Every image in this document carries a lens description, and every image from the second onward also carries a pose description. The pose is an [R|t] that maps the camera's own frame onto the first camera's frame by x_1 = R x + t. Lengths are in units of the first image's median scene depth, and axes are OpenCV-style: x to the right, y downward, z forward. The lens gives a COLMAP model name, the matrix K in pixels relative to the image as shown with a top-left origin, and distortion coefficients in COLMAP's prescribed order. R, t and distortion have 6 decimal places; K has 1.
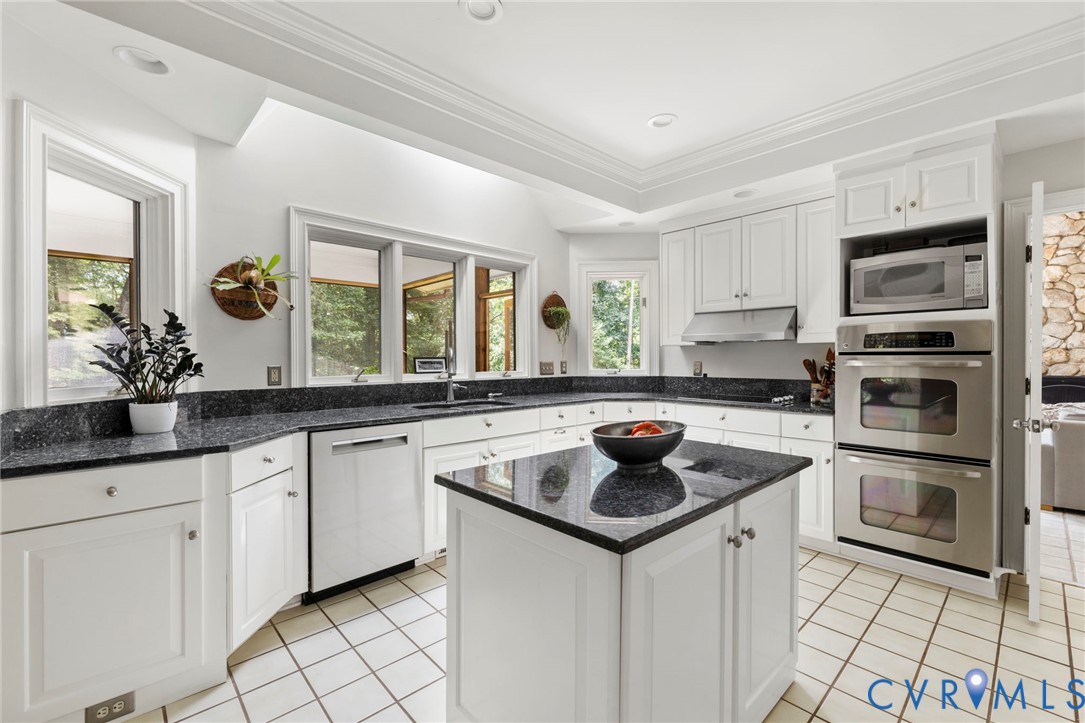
lens RADIAL K [[458.6, 0, 542.5], [0, 458.6, 361.5], [0, 0, 1]] dist [0.000269, 0.000182]
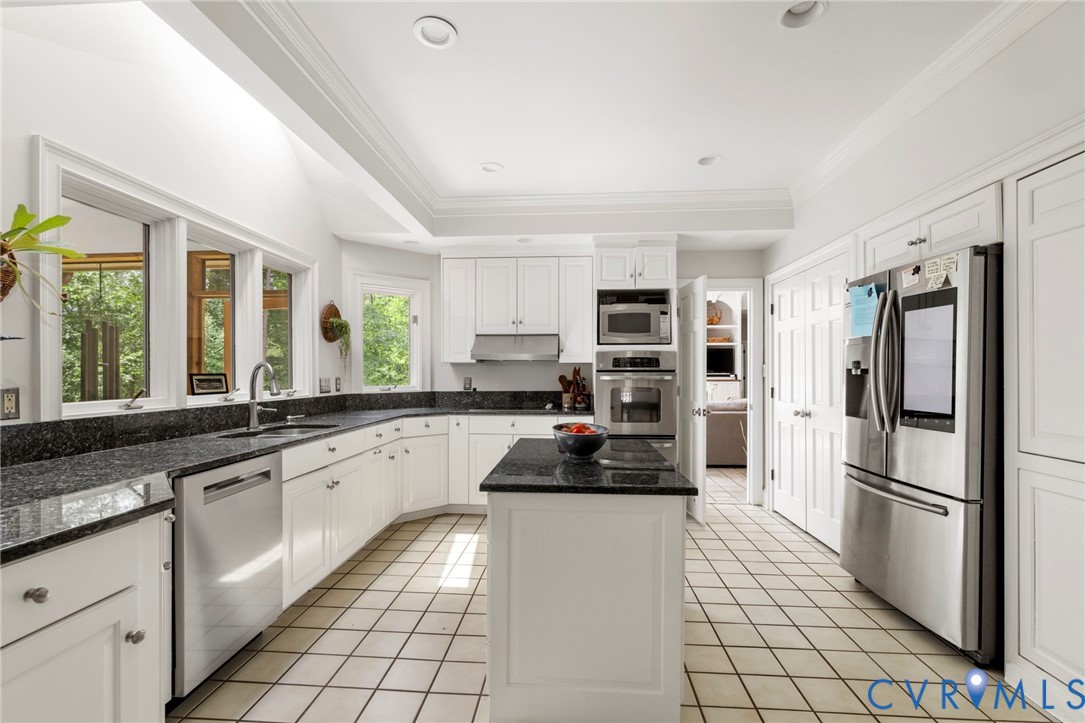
lens RADIAL K [[474.2, 0, 543.8], [0, 474.2, 375.6], [0, 0, 1]] dist [-0.000326, 0.000082]
pose [[0.735186, -0.002914, 0.677859, -0.390828], [0.005441, 0.999984, -0.001602, -0.001699], [-0.677844, 0.004866, 0.735190, 0.036078]]
